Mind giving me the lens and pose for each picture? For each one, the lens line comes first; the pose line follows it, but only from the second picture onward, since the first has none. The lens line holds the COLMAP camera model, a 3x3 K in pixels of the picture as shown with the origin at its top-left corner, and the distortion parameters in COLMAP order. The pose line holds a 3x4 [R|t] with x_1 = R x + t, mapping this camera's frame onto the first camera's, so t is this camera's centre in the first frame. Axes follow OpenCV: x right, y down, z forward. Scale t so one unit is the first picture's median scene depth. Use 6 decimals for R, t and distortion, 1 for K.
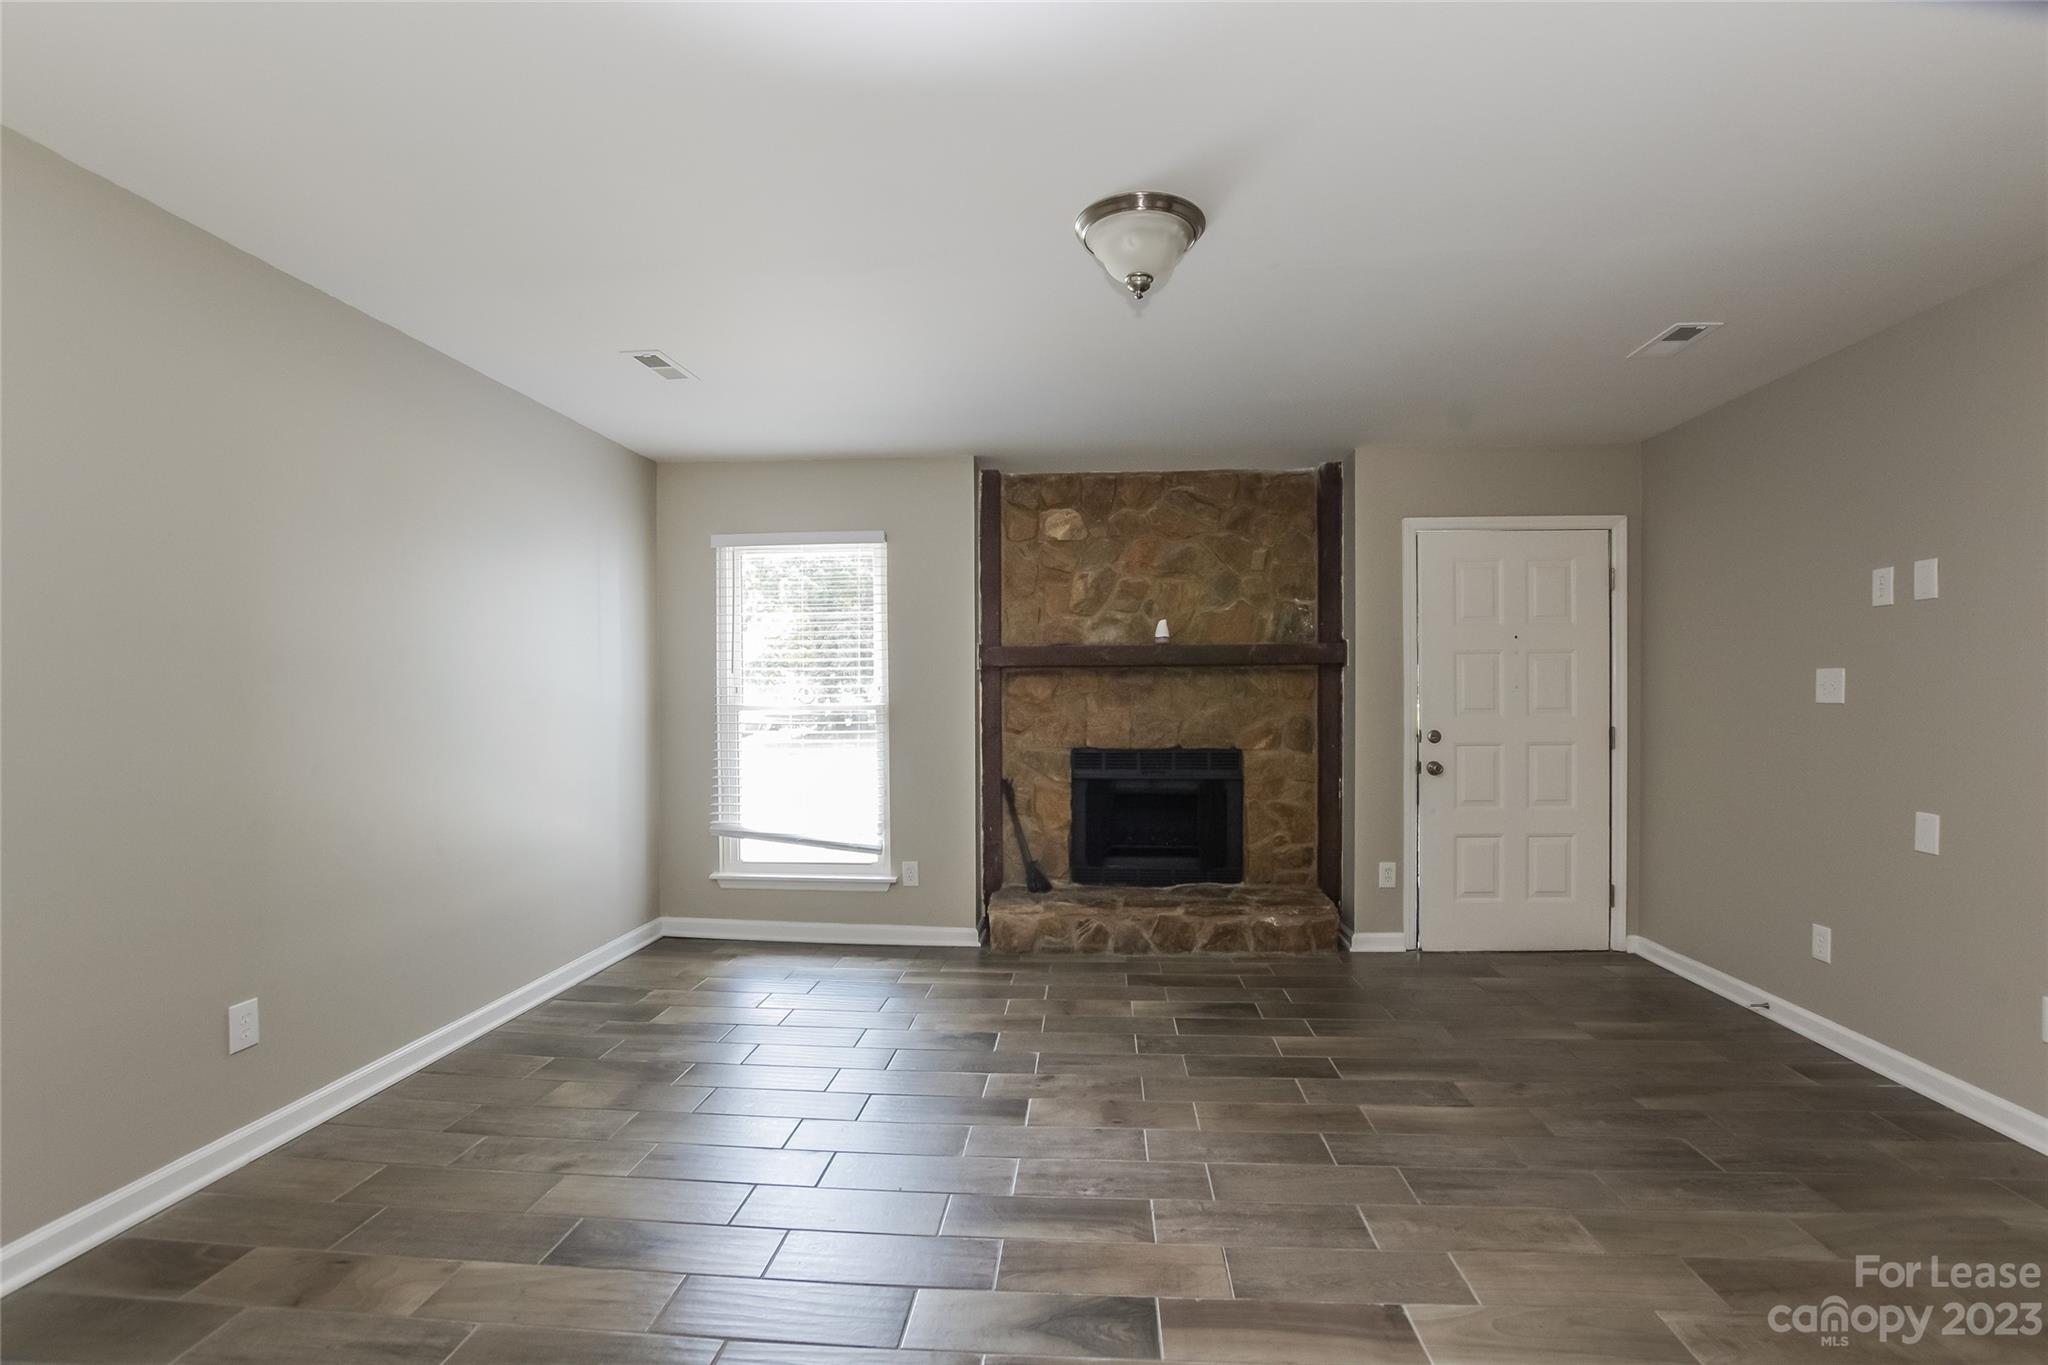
lens RADIAL K [[912.3, 0, 1021.1], [0, 912.3, 694.7], [0, 0, 1]] dist [-0.023858, 0.000162]
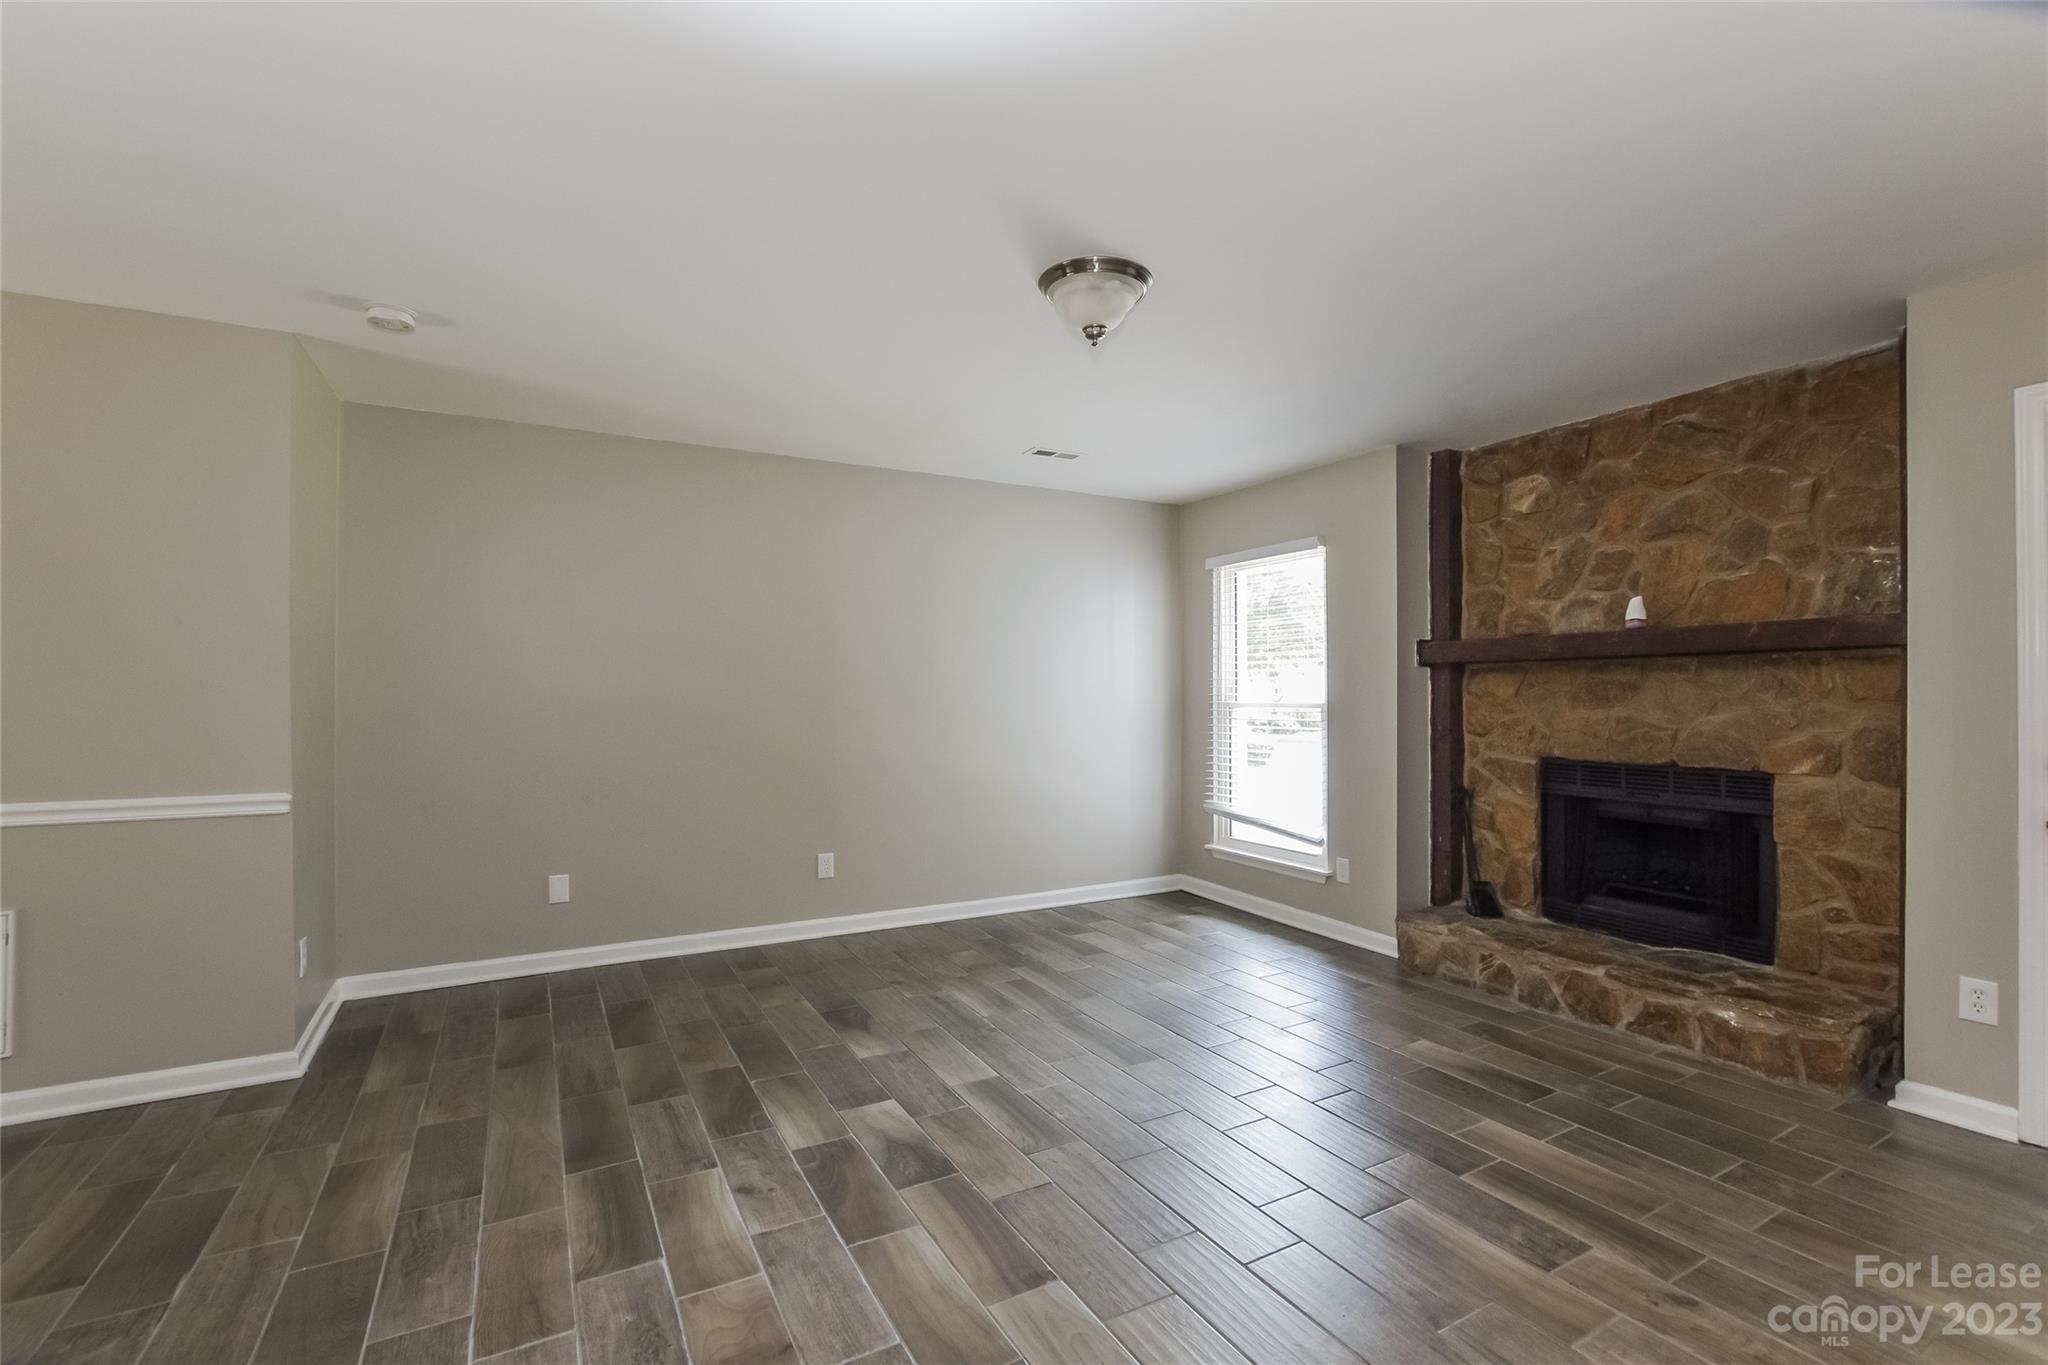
lens RADIAL K [[893.1, 0, 1024.0], [0, 893.1, 682.5], [0, 0, 1]] dist [-0.014624, 0.000242]
pose [[0.548939, -0.008614, -0.835818, 0.496064], [0.000650, 0.999951, -0.009878, -0.002753], [0.835862, 0.004879, 0.548918, 0.153259]]
